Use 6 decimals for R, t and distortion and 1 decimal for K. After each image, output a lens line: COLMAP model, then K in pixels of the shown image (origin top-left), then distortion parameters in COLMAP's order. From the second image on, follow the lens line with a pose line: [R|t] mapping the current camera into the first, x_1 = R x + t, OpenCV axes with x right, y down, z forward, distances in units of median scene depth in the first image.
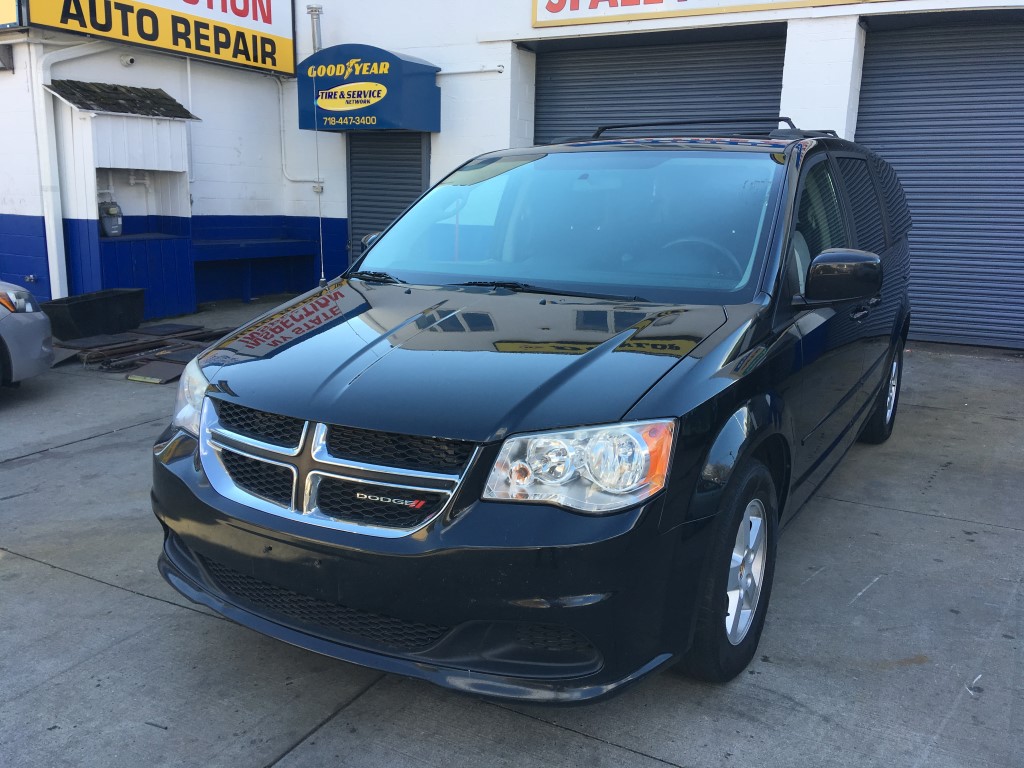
lens RADIAL K [[866.9, 0, 507.4], [0, 866.9, 382.5], [0, 0, 1]] dist [0.115685, -0.191987]
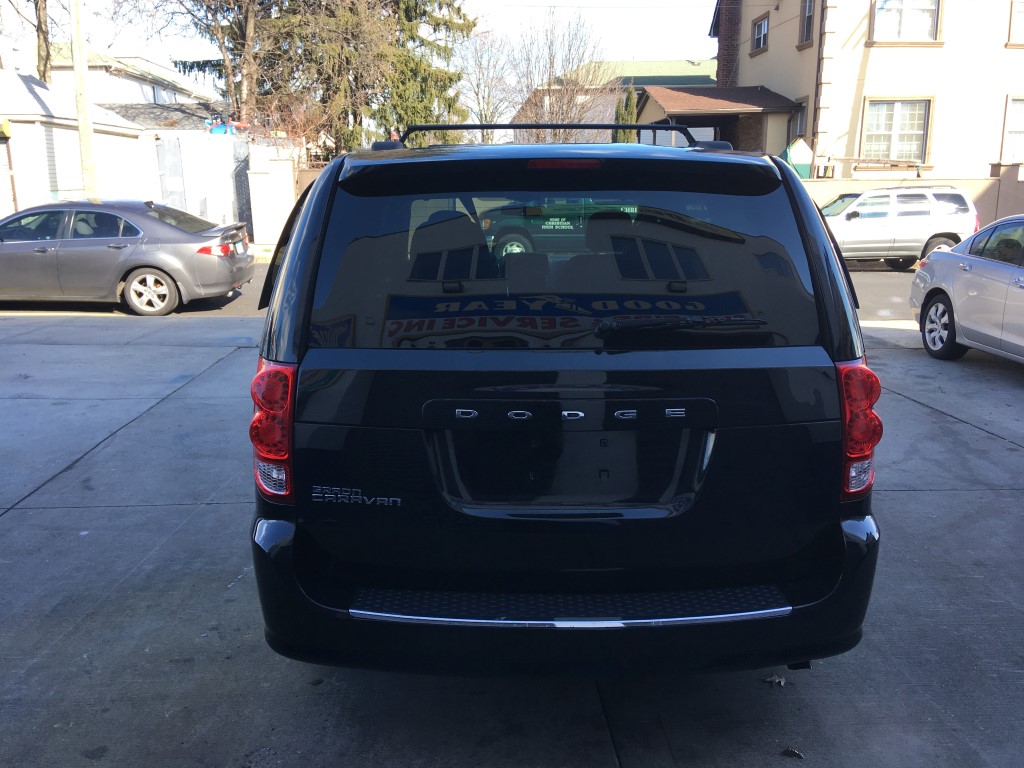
lens RADIAL K [[866.9, 0, 507.4], [0, 866.9, 382.5], [0, 0, 1]] dist [0.115685, -0.191987]
pose [[-0.852825, 0.100749, -0.512385, 0.338408], [-0.117987, 0.918662, 0.377013, -0.188682], [0.508693, 0.381981, -0.771571, 0.826988]]
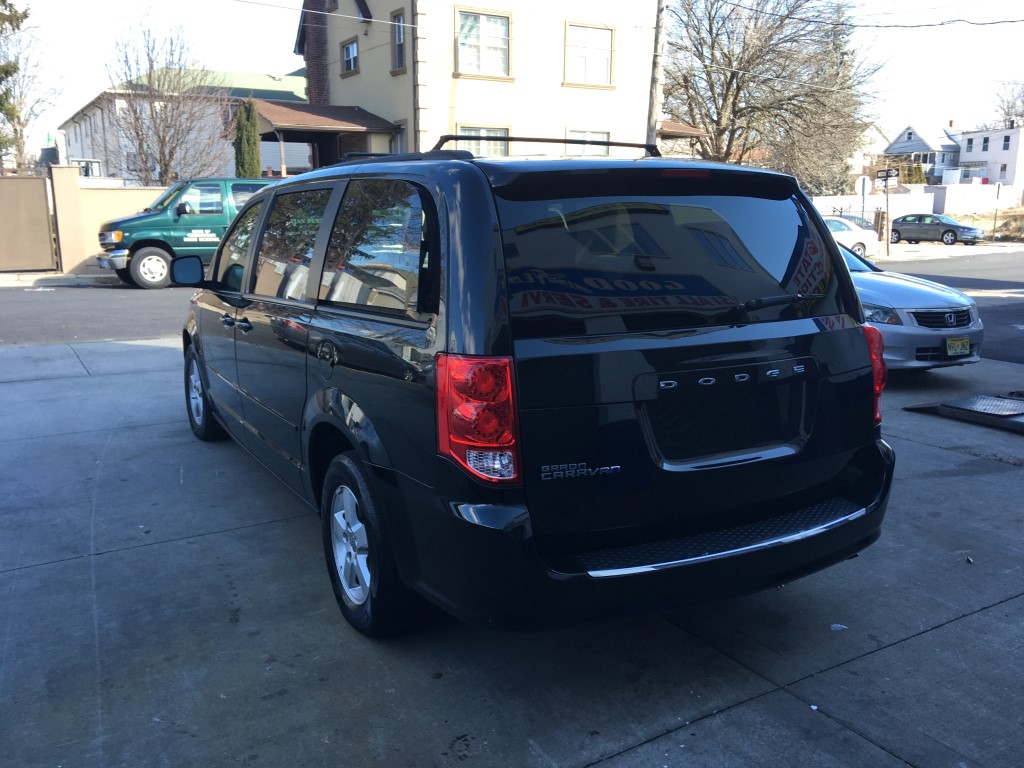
lens RADIAL K [[866.9, 0, 507.4], [0, 866.9, 382.5], [0, 0, 1]] dist [0.115685, -0.191987]
pose [[-0.503872, 0.155406, -0.849684, 0.481944], [-0.190757, 0.939375, 0.284931, -0.161286], [0.842452, 0.305651, -0.443680, 0.725951]]
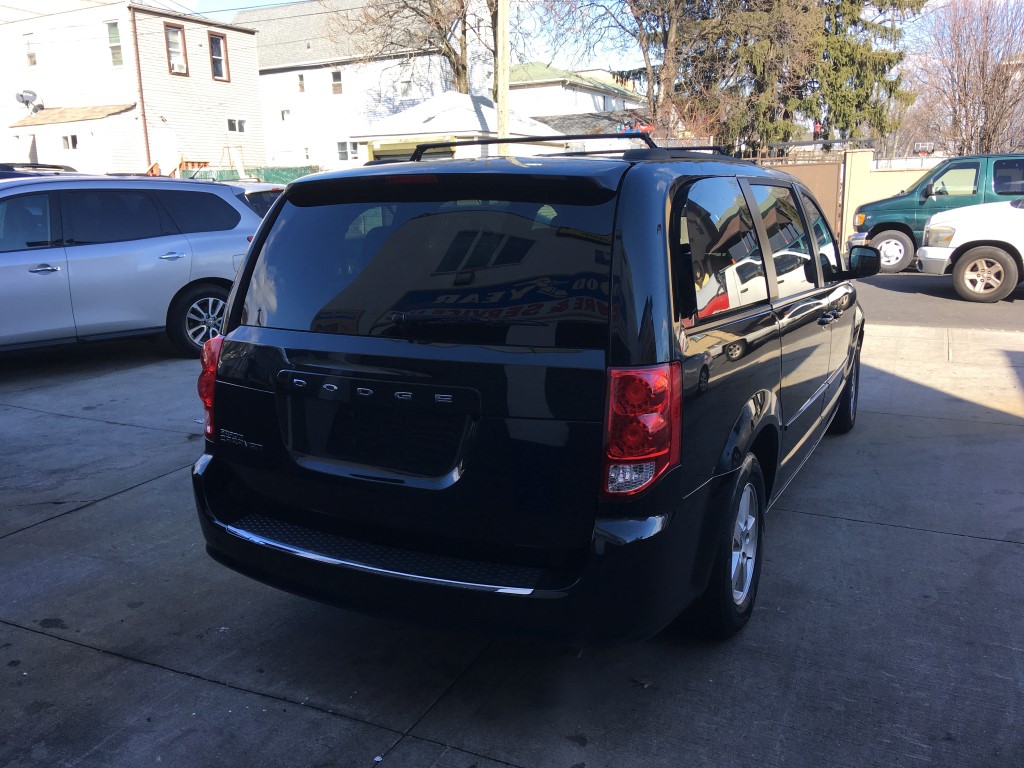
lens RADIAL K [[866.9, 0, 507.4], [0, 866.9, 382.5], [0, 0, 1]] dist [0.115685, -0.191987]
pose [[-0.999136, 0.018865, -0.037037, 0.172993], [0.002033, 0.912177, 0.409792, -0.210802], [0.041515, 0.409362, -0.911427, 0.911454]]
